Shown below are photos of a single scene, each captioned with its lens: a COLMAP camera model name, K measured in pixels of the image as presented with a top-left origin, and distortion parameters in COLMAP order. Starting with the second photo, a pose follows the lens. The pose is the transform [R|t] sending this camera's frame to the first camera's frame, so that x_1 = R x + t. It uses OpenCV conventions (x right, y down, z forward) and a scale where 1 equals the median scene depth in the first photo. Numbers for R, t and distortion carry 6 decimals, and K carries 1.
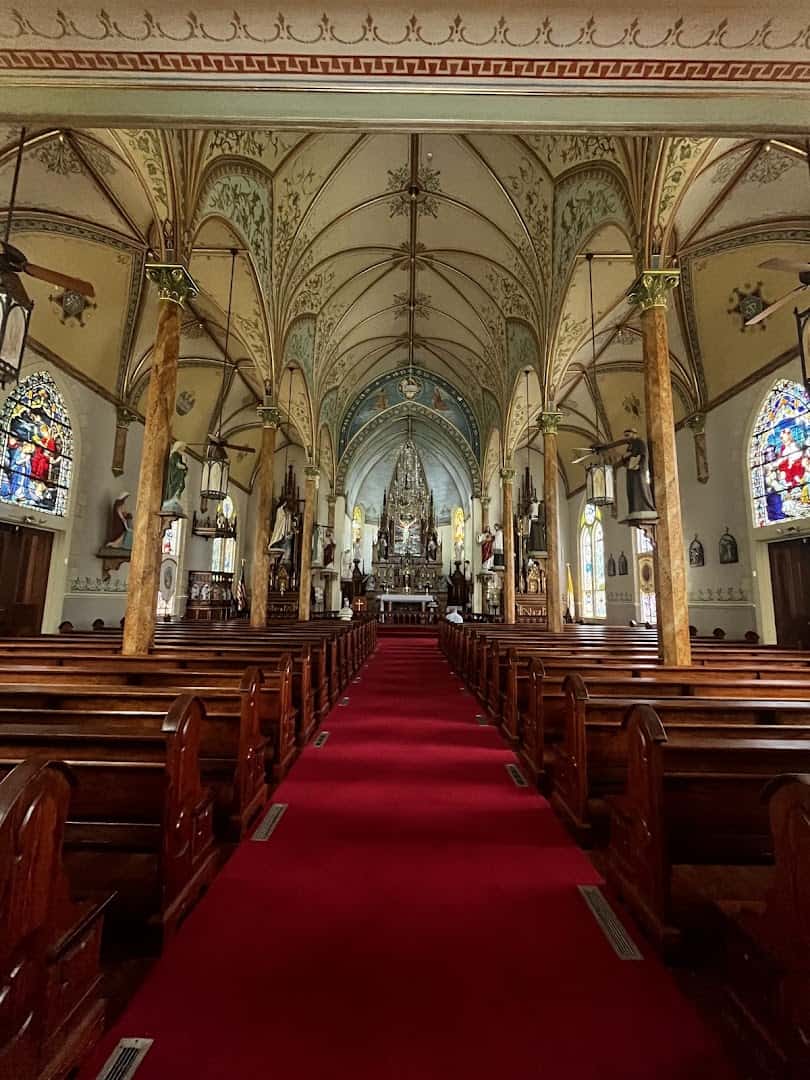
lens RADIAL K [[440.6, 0, 402.3], [0, 440.6, 538.0], [0, 0, 1]] dist [0.016752, 0.000426]
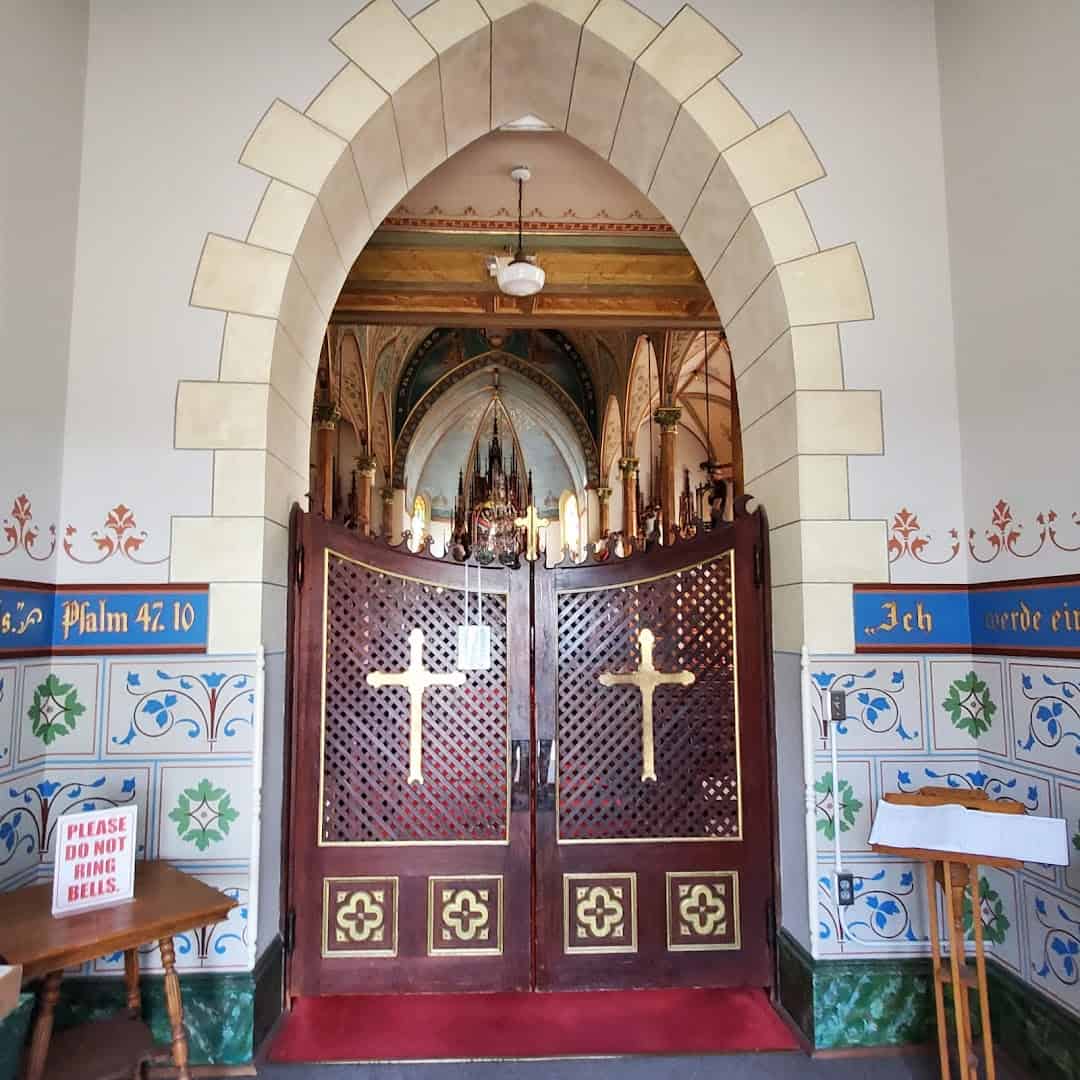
lens RADIAL K [[778.9, 0, 518.2], [0, 778.9, 538.0], [0, 0, 1]] dist [-0.007813, 0.000214]
pose [[0.998813, -0.016199, 0.045941, -0.013143], [0.015163, 0.999625, 0.022810, -0.054277], [-0.046294, -0.022086, 0.998684, -0.319734]]
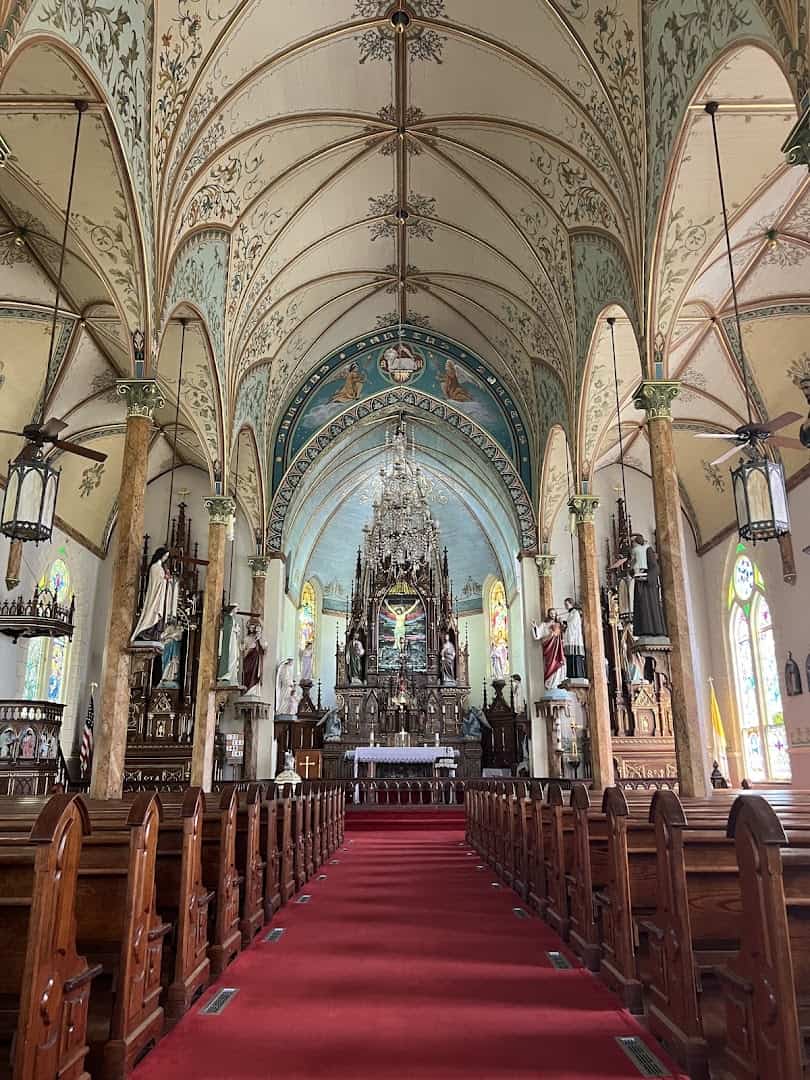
lens RADIAL K [[812.6, 0, 403.9], [0, 812.6, 542.9], [0, 0, 1]] dist [0.070598, -0.054675]
pose [[0.999737, -0.017577, 0.014727, 0.002011], [0.019414, 0.990568, -0.135641, 0.030637], [-0.012204, 0.135891, 0.990649, 0.020354]]
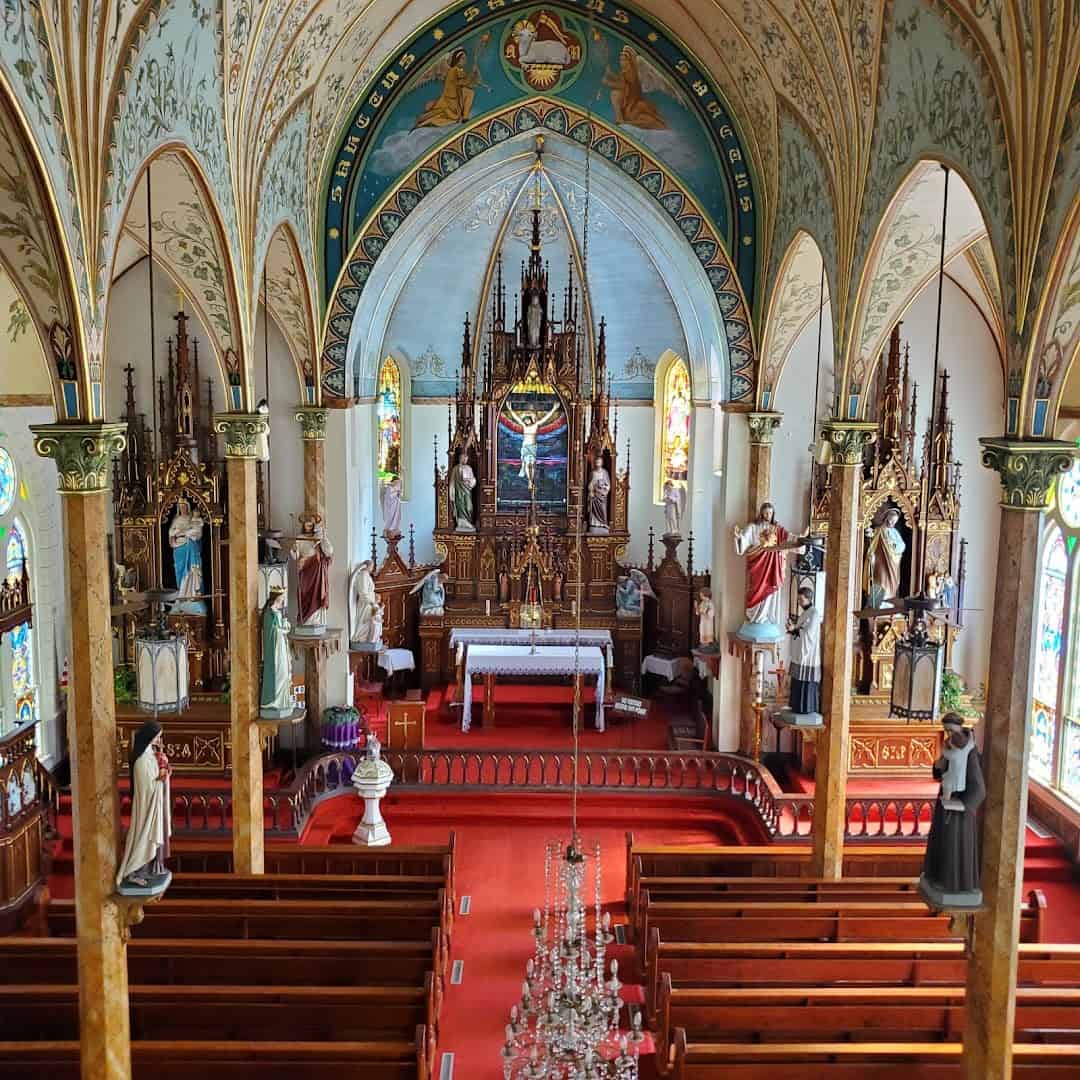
lens RADIAL K [[1119.7, 0, 522.5], [0, 1119.7, 529.4], [0, 0, 1]] dist [0.052300, 0.000000]
pose [[0.999906, -0.007896, 0.011194, -0.011196], [0.004618, 0.963634, 0.267186, -0.302593], [-0.012897, -0.267109, 0.963580, 0.184723]]
